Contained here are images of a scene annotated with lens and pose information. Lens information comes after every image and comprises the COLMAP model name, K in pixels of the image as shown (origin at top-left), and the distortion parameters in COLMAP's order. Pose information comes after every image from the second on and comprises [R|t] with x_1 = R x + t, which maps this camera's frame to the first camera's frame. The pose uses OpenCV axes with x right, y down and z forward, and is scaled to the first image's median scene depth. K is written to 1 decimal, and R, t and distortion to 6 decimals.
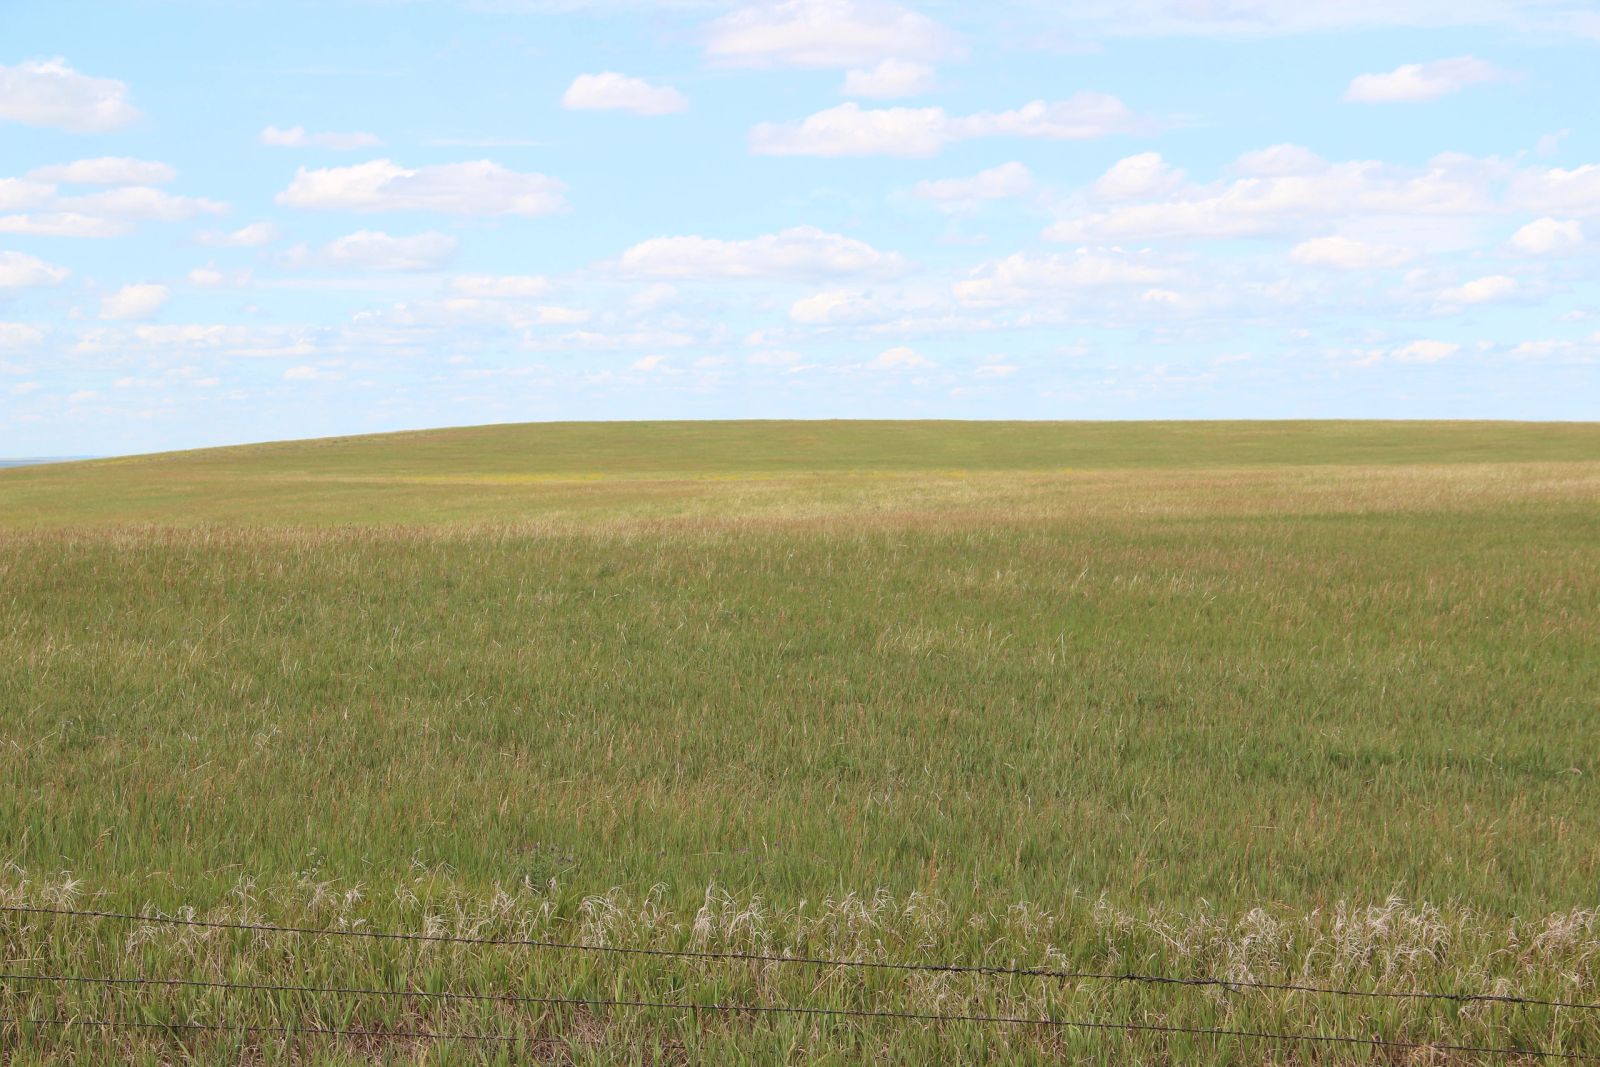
lens RADIAL K [[2294.6, 0, 800.8], [0, 2294.6, 540.2], [0, 0, 1]] dist [0.130772, 0.000000]
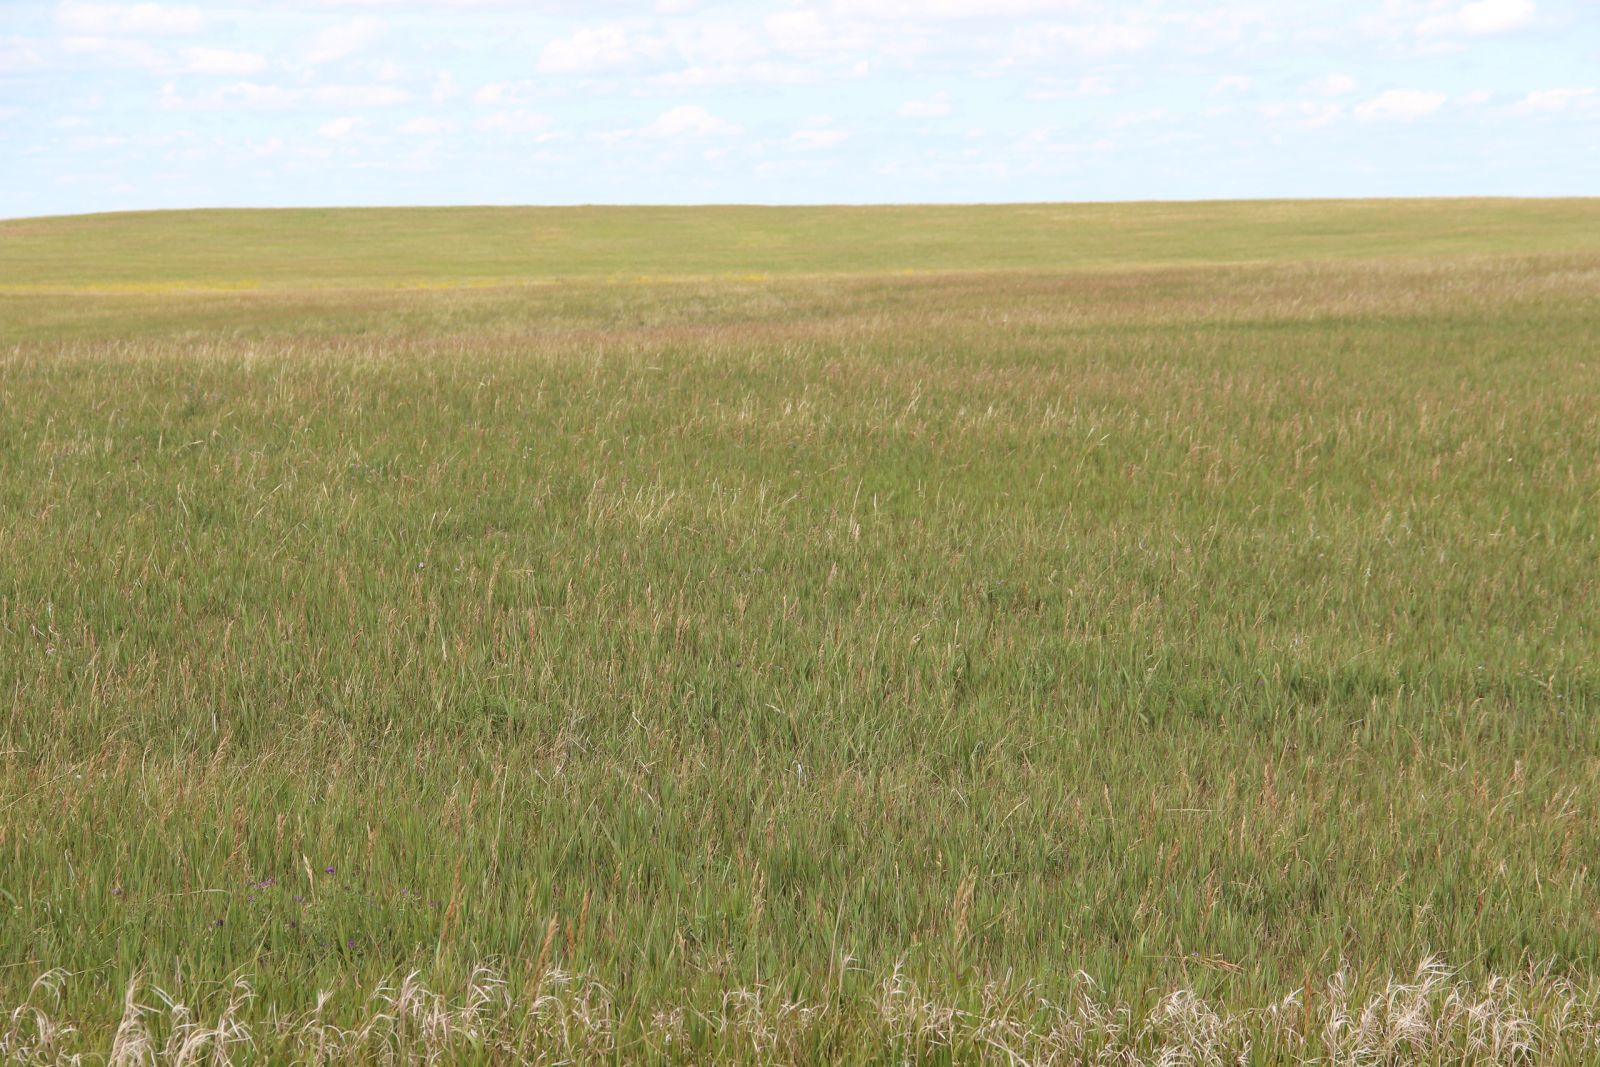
lens RADIAL K [[3061.3, 0, 801.5], [0, 3061.3, 538.3], [0, 0, 1]] dist [0.264787, 0.000000]
pose [[0.996878, -0.012779, 0.077915, 0.025782], [0.008657, 0.998556, 0.053010, 0.007550], [-0.078480, -0.052170, 0.995550, 0.141700]]
